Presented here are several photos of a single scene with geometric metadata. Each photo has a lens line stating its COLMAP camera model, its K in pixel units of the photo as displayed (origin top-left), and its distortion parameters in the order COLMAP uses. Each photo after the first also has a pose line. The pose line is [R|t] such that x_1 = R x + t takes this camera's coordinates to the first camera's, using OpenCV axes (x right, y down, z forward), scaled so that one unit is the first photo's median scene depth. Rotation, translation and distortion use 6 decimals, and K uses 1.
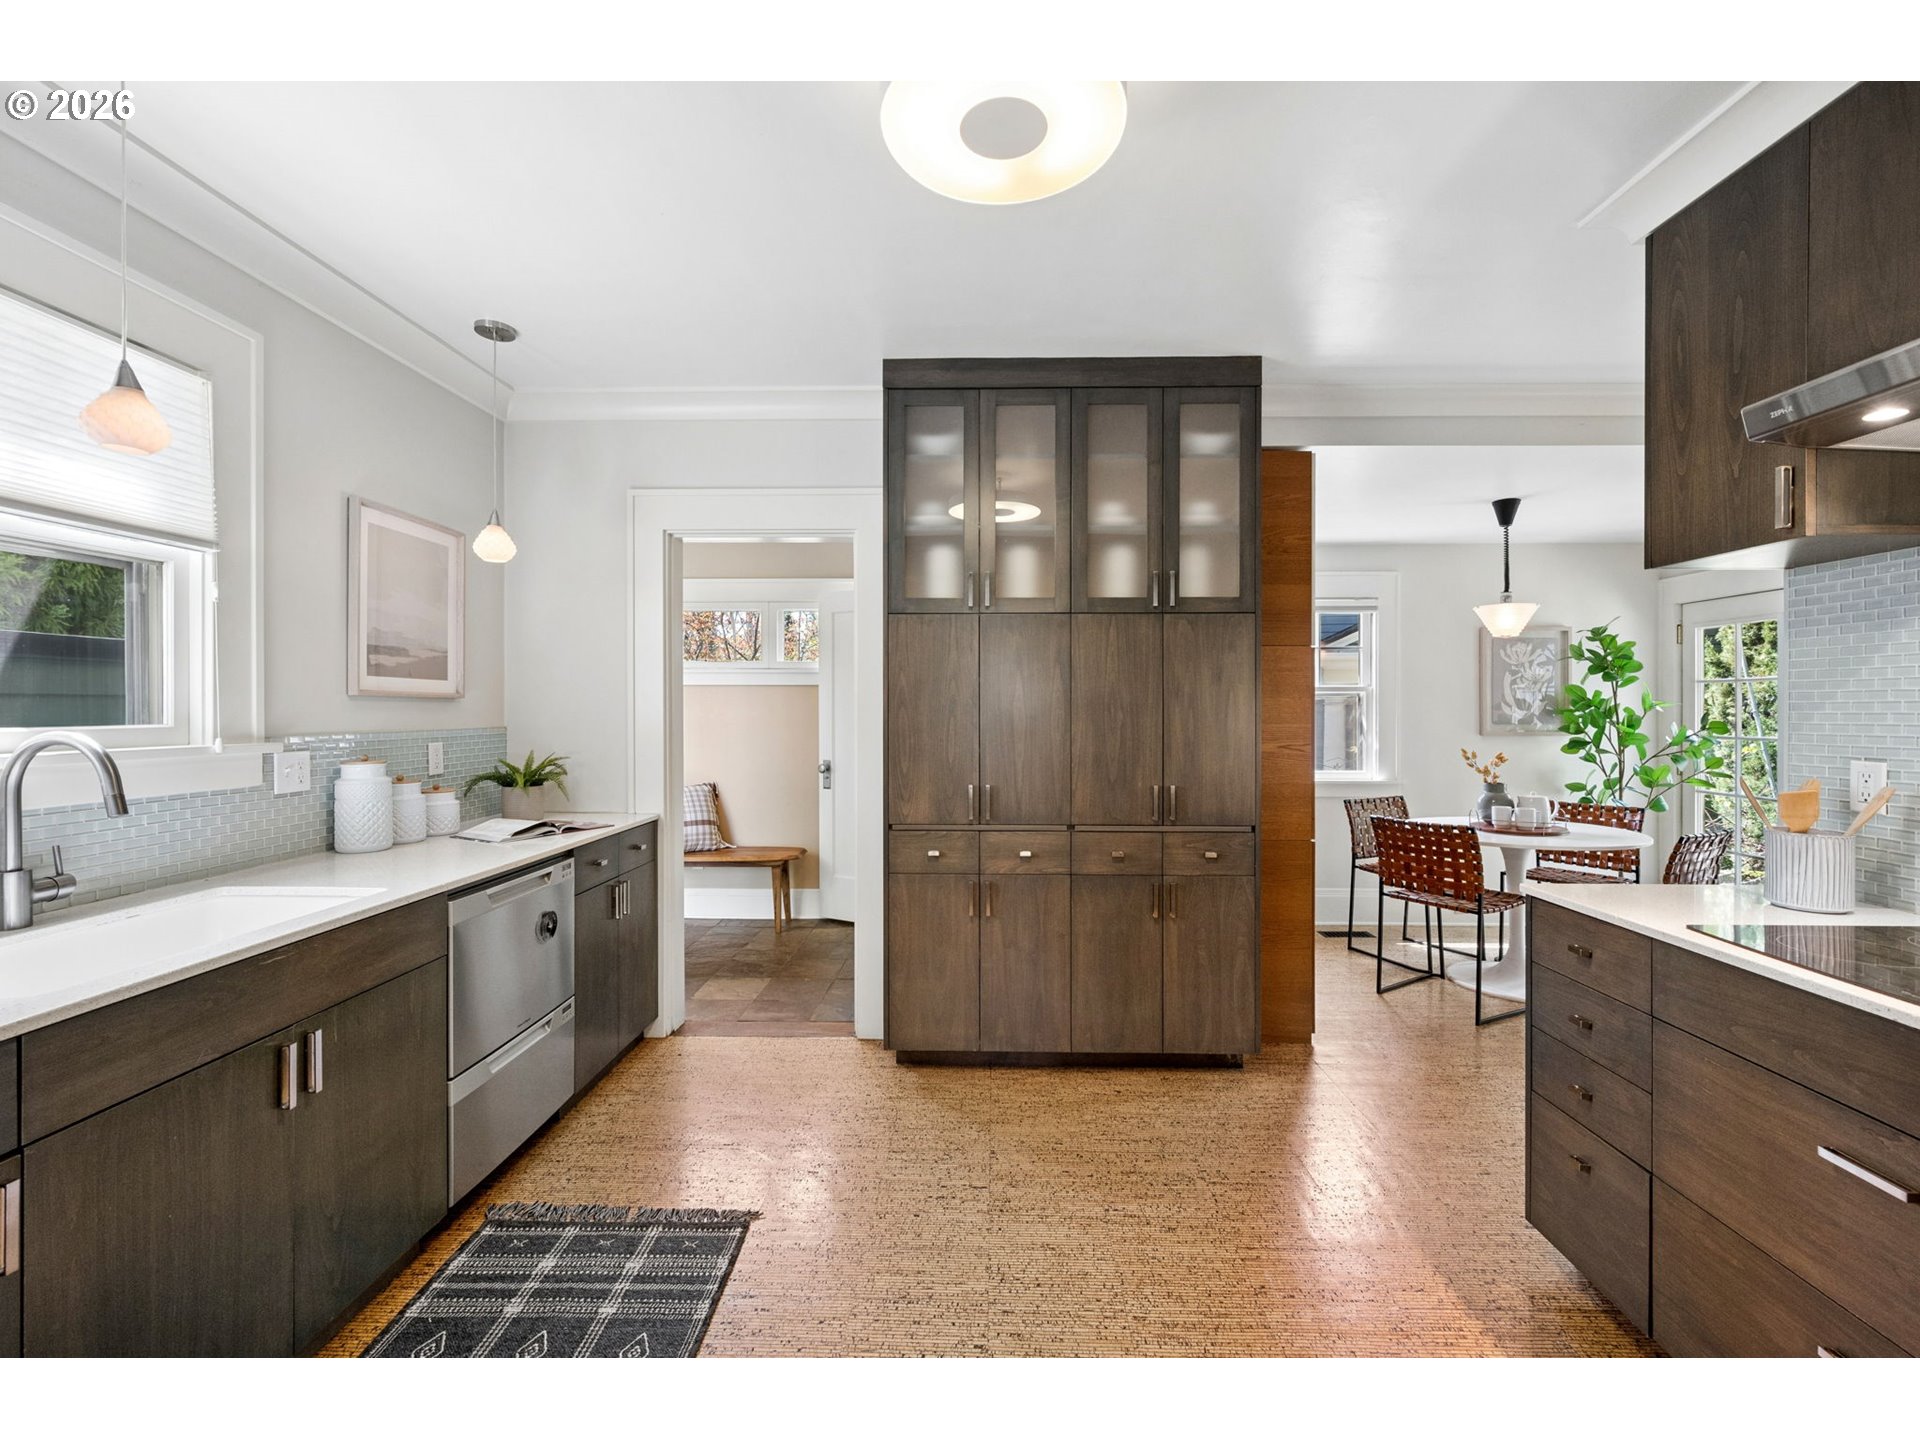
lens RADIAL K [[808.4, 0, 962.9], [0, 808.4, 711.1], [0, 0, 1]] dist [-0.001596, -0.000275]
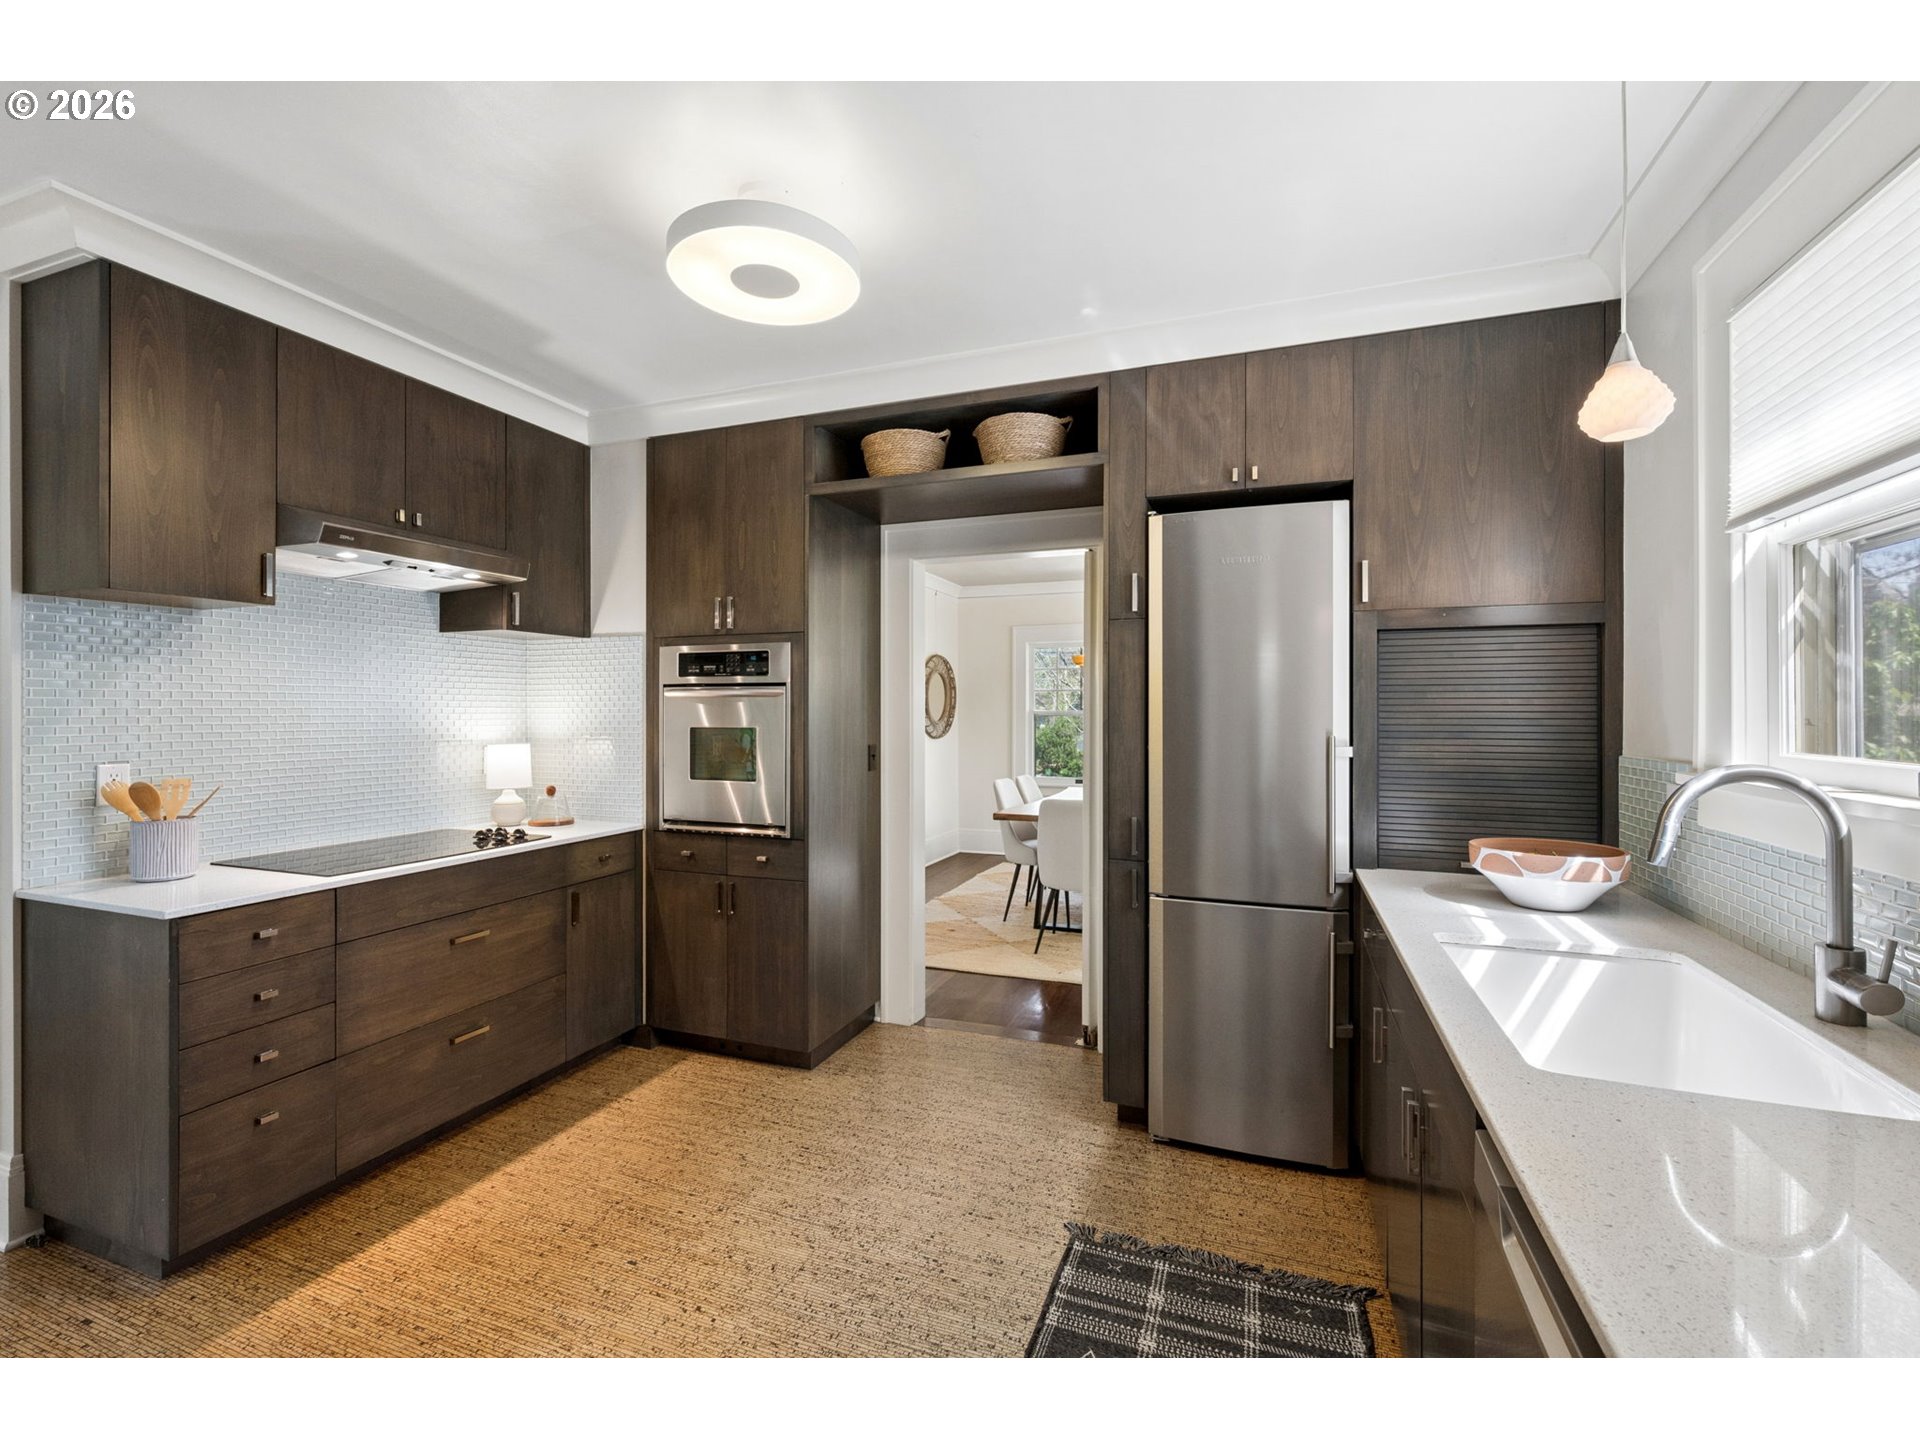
lens RADIAL K [[808.4, 0, 962.9], [0, 808.4, 711.1], [0, 0, 1]] dist [-0.001596, -0.000275]
pose [[-0.945983, 0.002810, 0.324203, -0.266234], [0.005016, 0.999970, 0.005969, -0.011307], [-0.324176, 0.007273, -0.945969, 0.846230]]
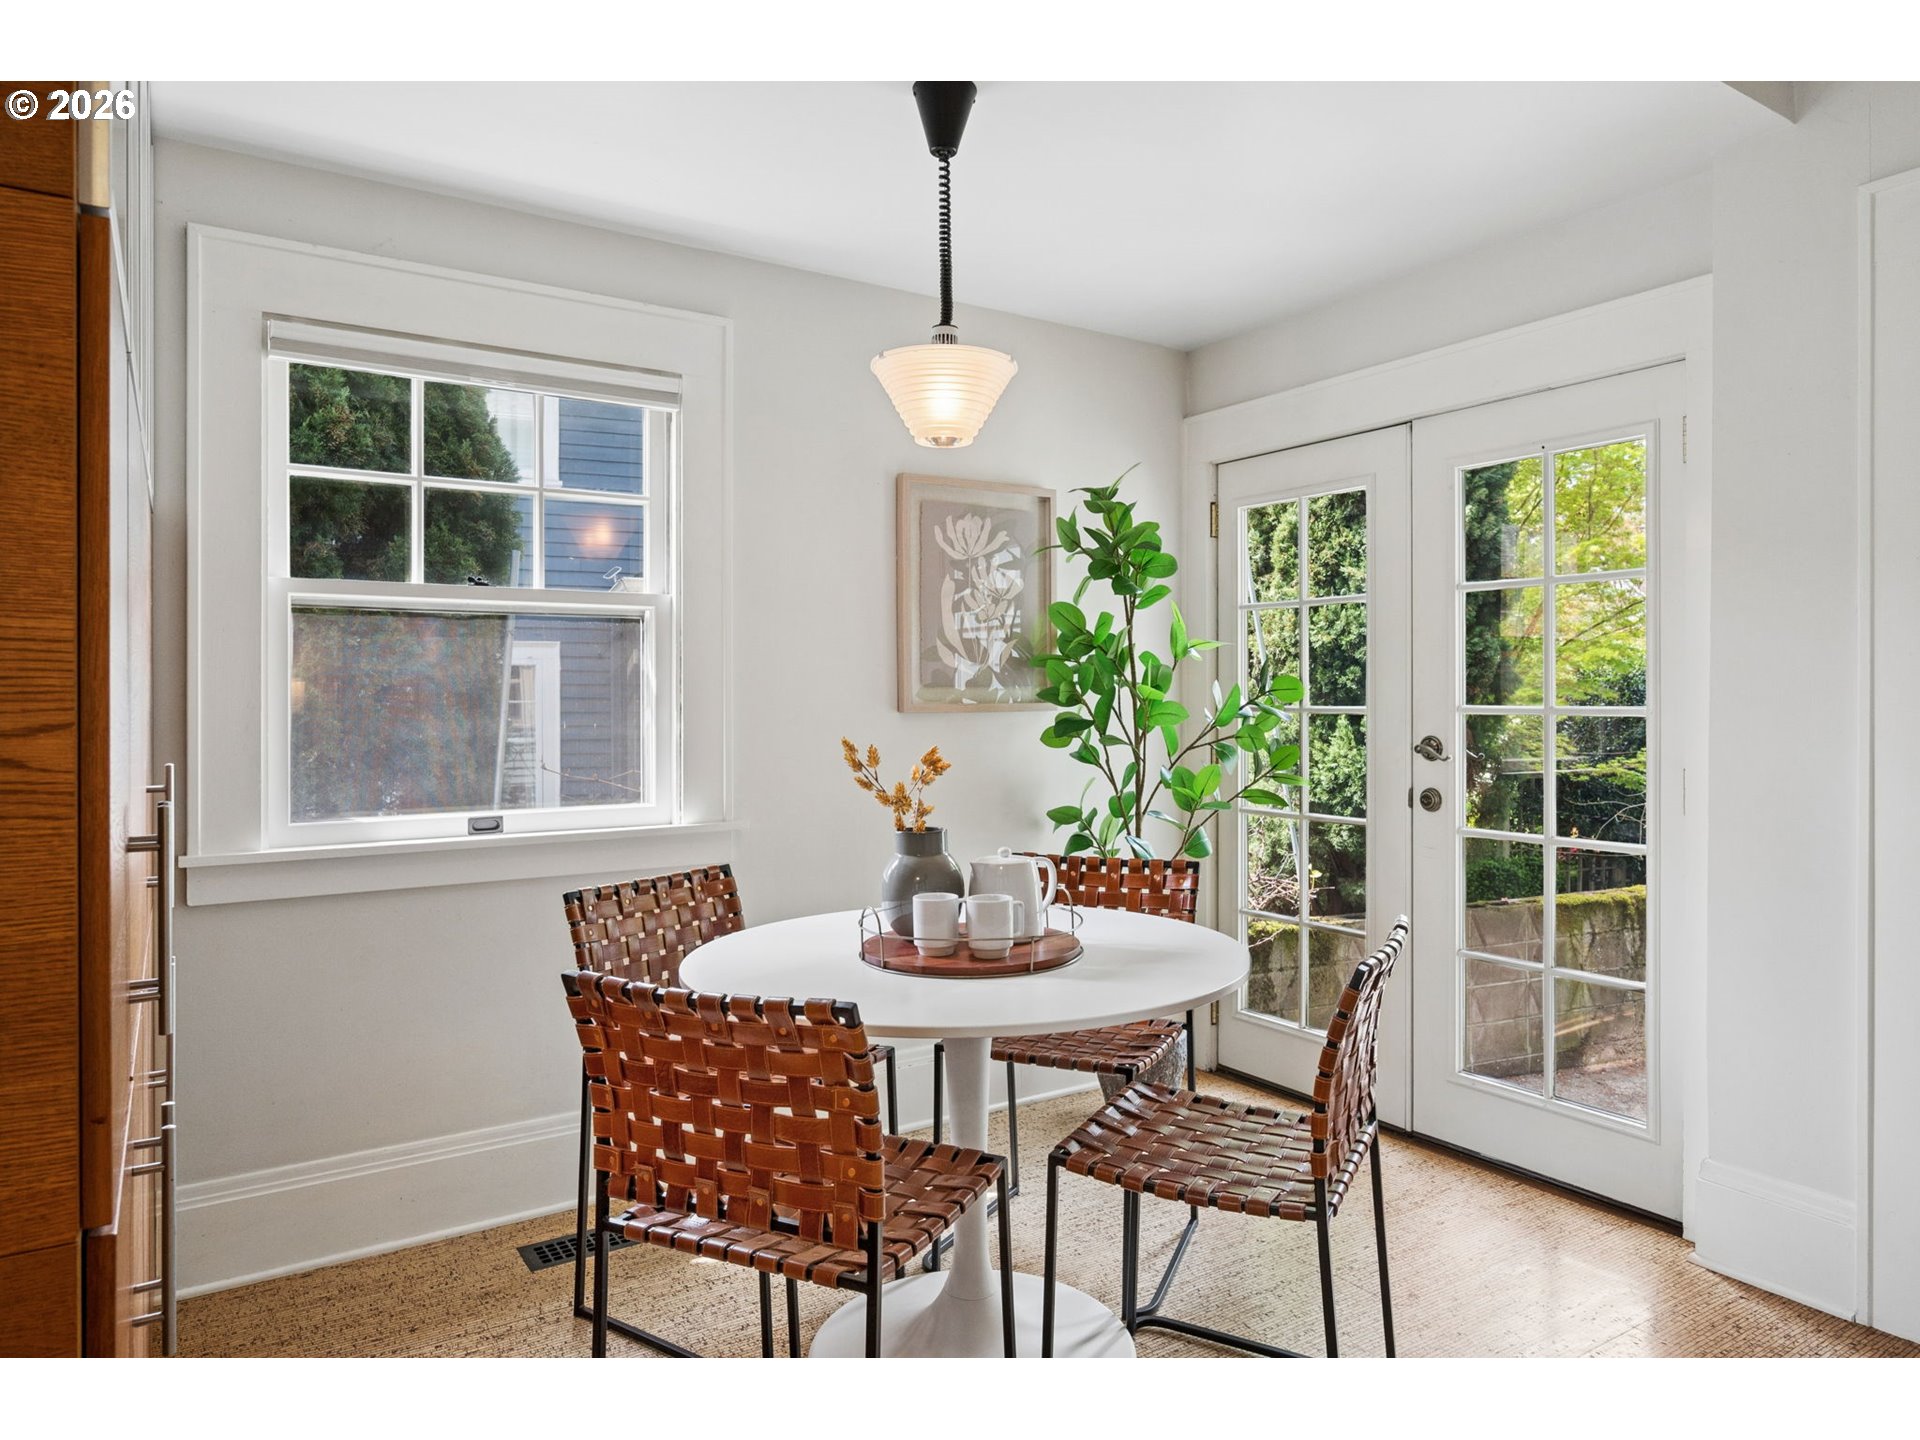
lens RADIAL K [[1232.4, 0, 959.1], [0, 1232.4, 701.3], [0, 0, 1]] dist [-0.002752, 0.001024]
pose [[0.824087, -0.003909, 0.566449, 0.382911], [0.002827, 0.999992, 0.002788, 0.031111], [-0.566456, -0.000696, 0.824092, 0.568496]]
